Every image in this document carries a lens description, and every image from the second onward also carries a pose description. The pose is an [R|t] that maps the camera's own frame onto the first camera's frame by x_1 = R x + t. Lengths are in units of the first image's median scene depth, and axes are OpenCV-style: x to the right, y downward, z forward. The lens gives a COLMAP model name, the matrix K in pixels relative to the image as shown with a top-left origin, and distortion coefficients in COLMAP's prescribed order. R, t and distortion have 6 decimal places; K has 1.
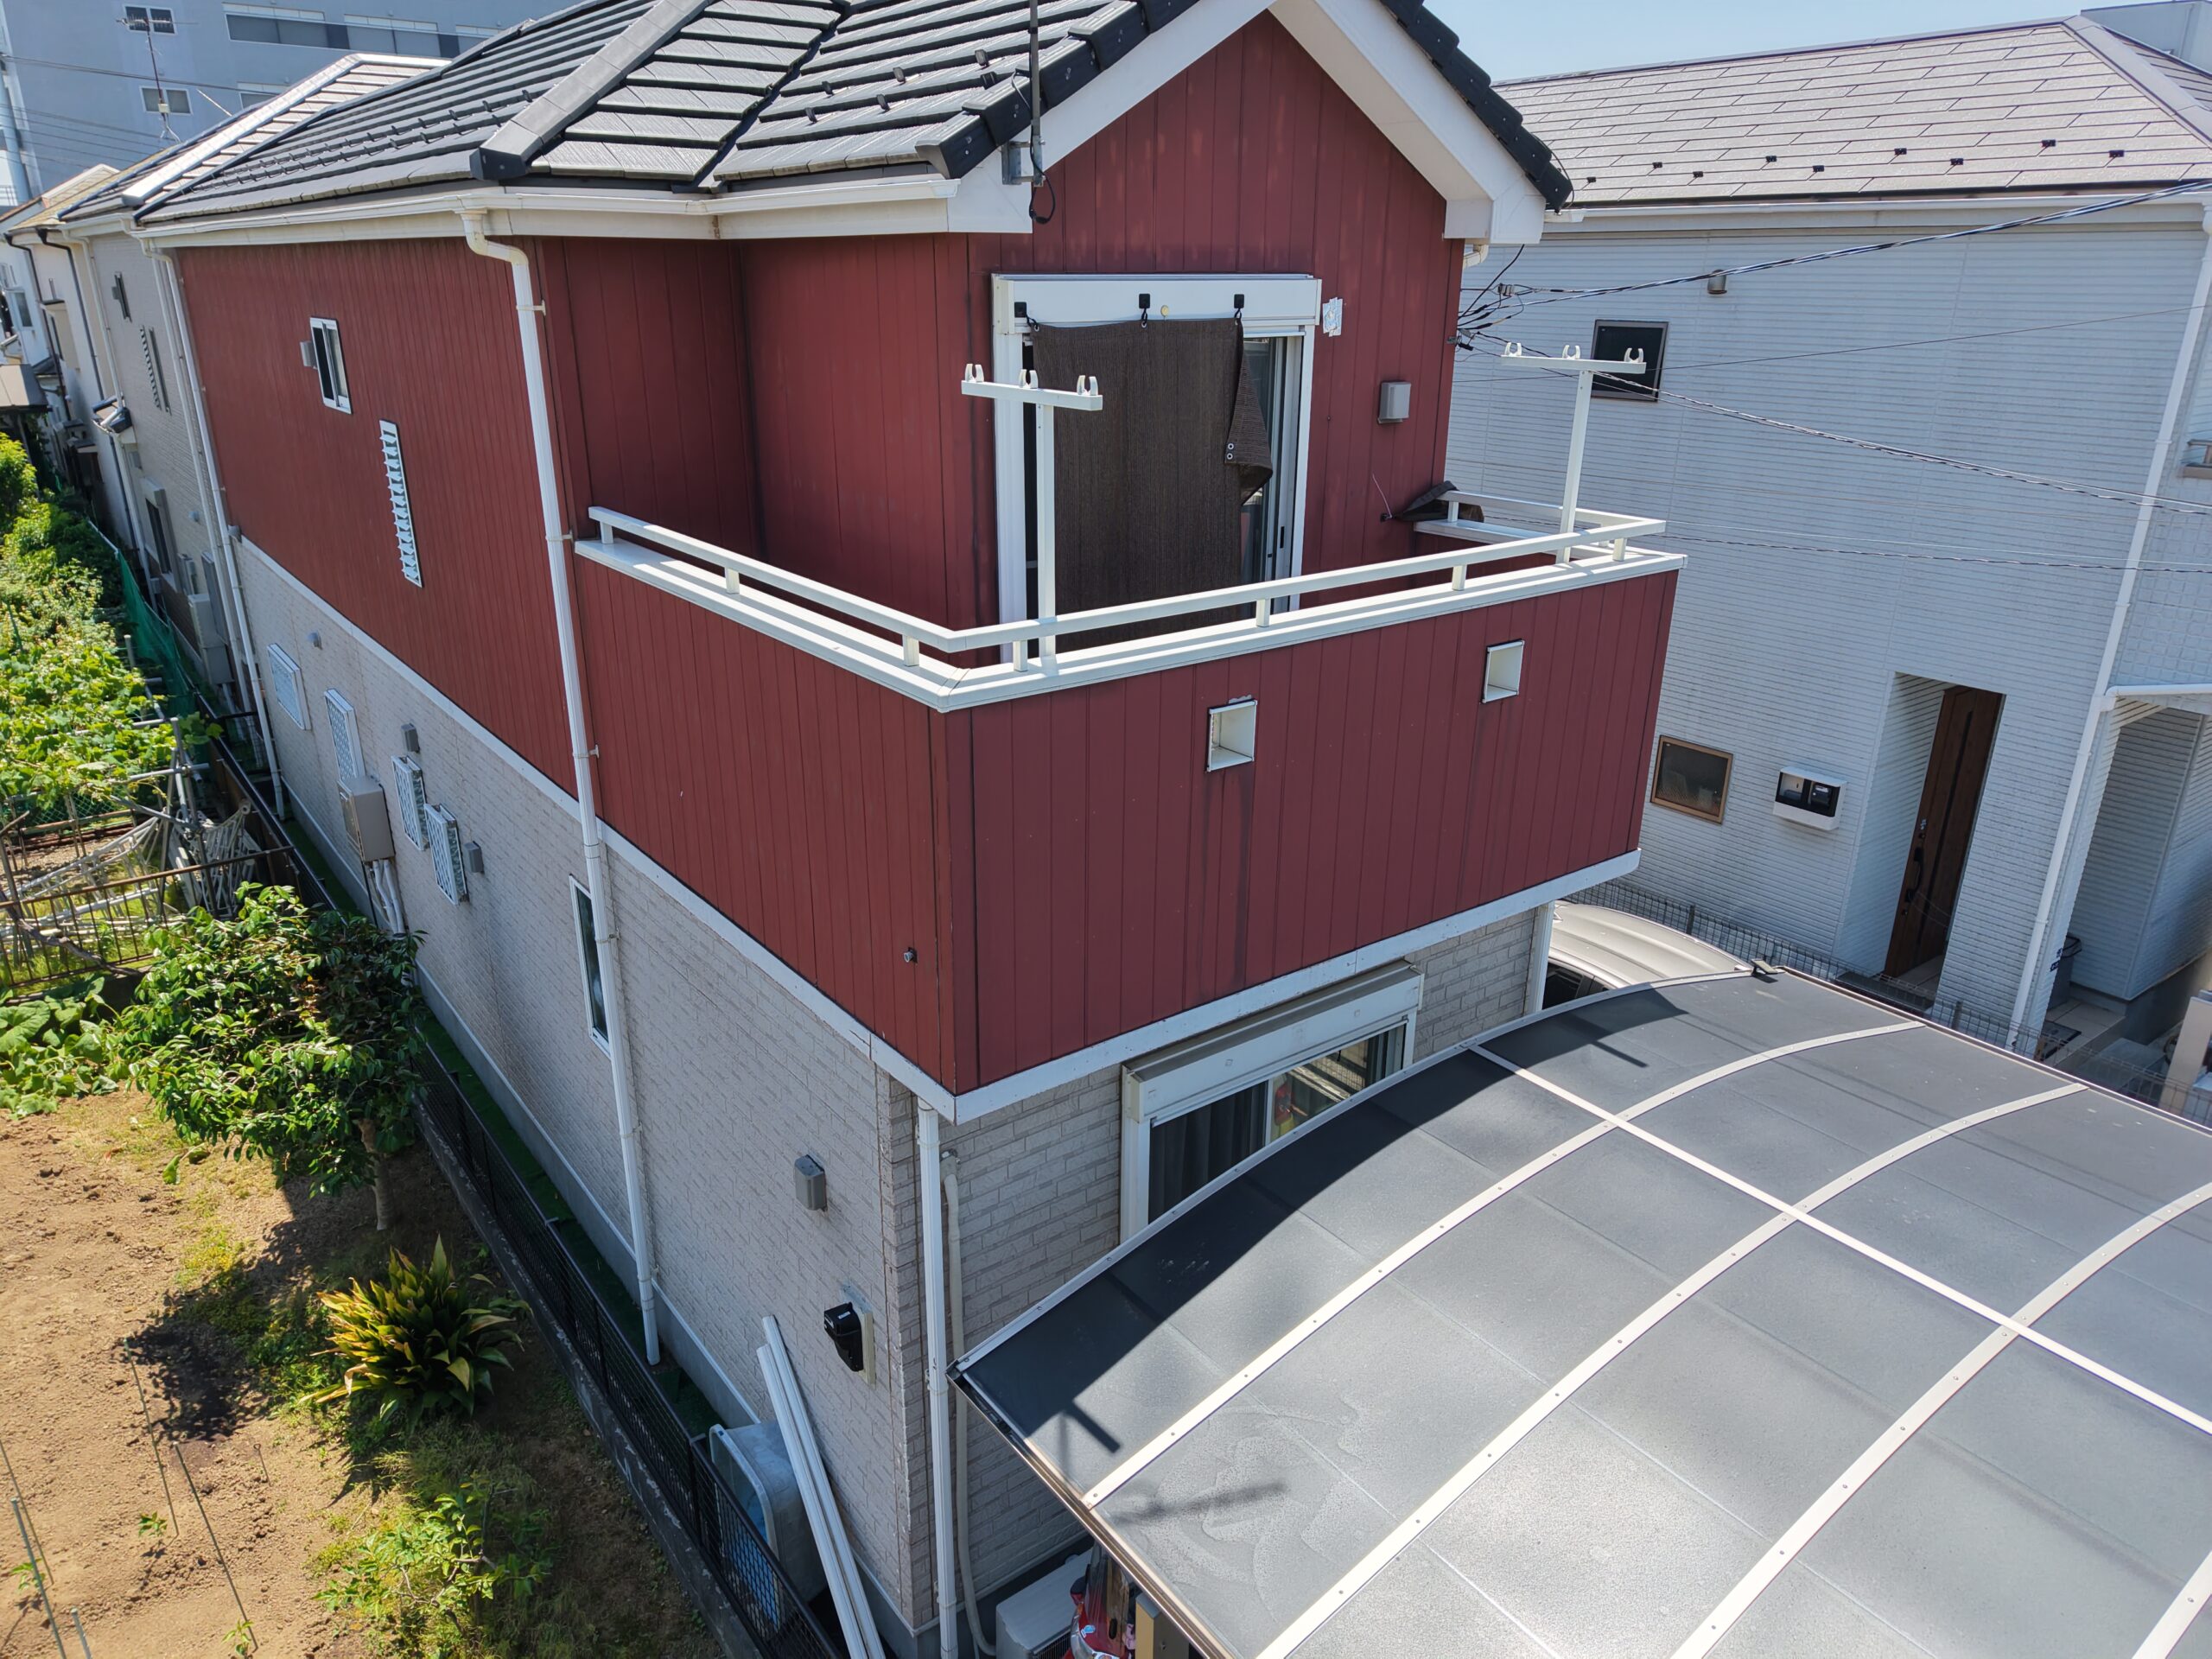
lens RADIAL K [[1504.1, 0, 1106.0], [0, 1504.1, 829.5], [0, 0, 1]] dist [0.061754, -0.055568]
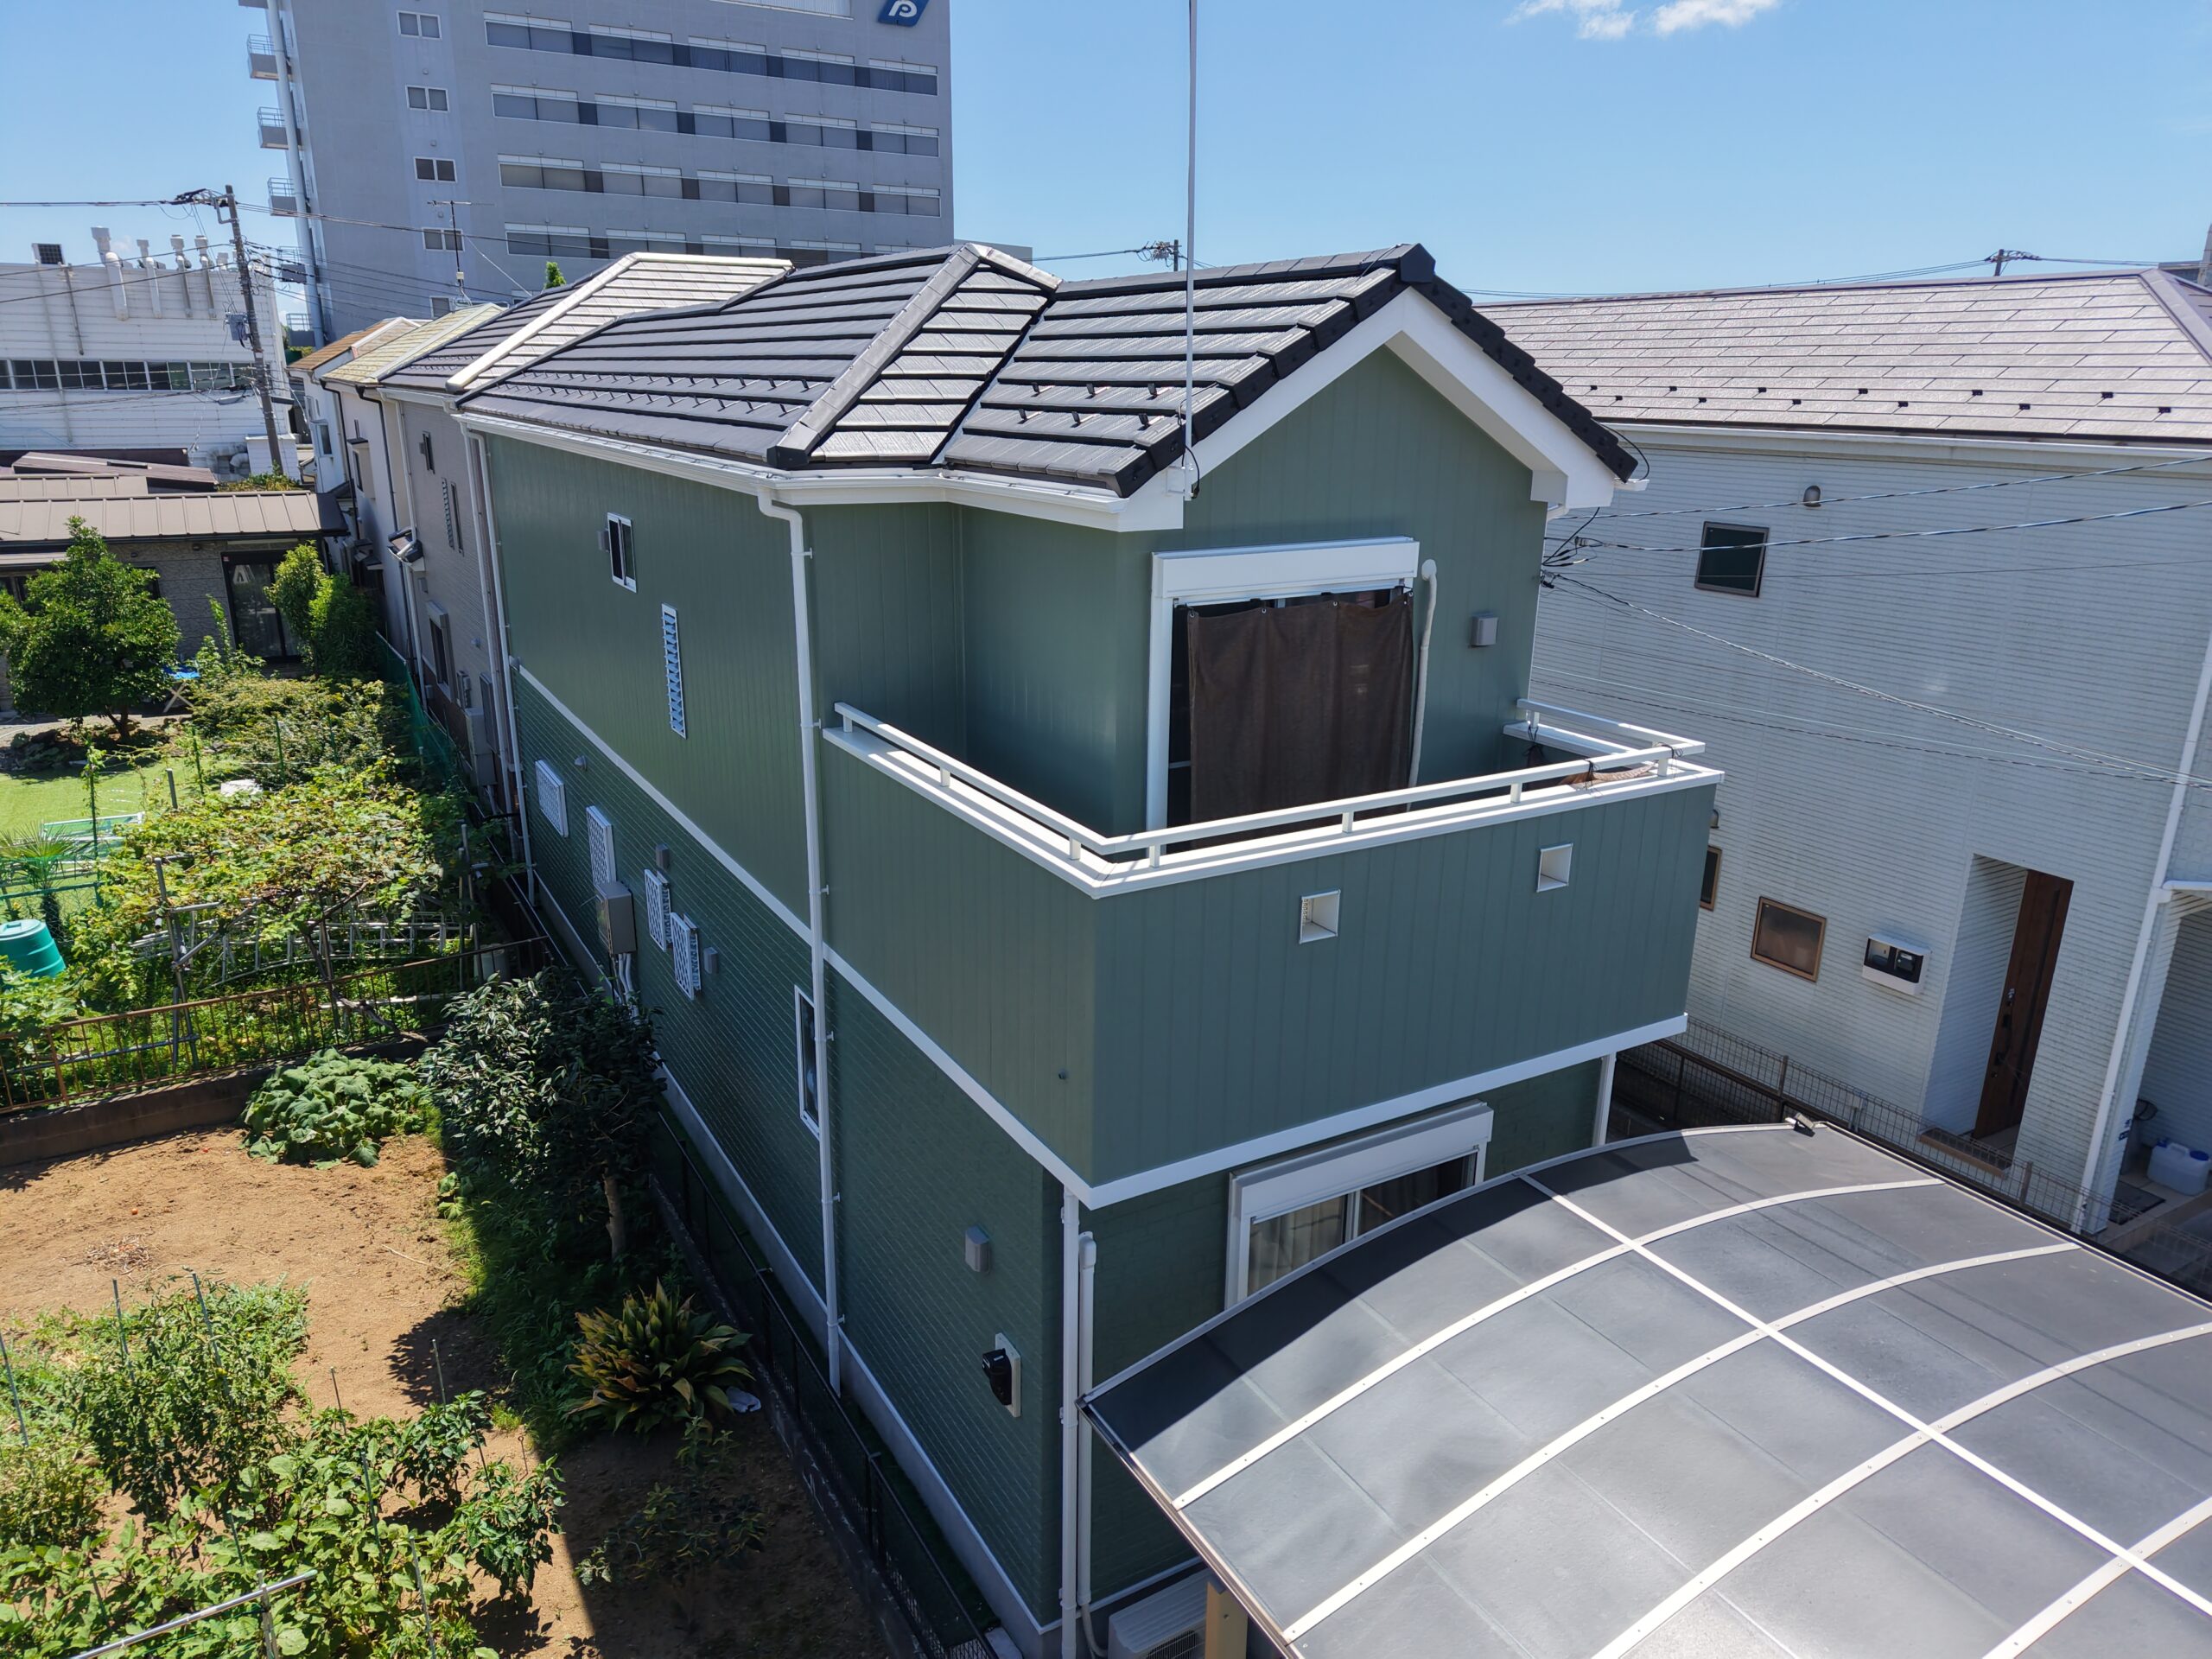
lens RADIAL K [[1504.1, 0, 1106.0], [0, 1504.1, 829.5], [0, 0, 1]] dist [0.061754, -0.055568]
pose [[0.993192, 0.039962, -0.109422, 0.026325], [-0.046871, 0.997017, -0.061313, -0.031906], [0.106646, 0.066024, 0.992103, -0.193711]]
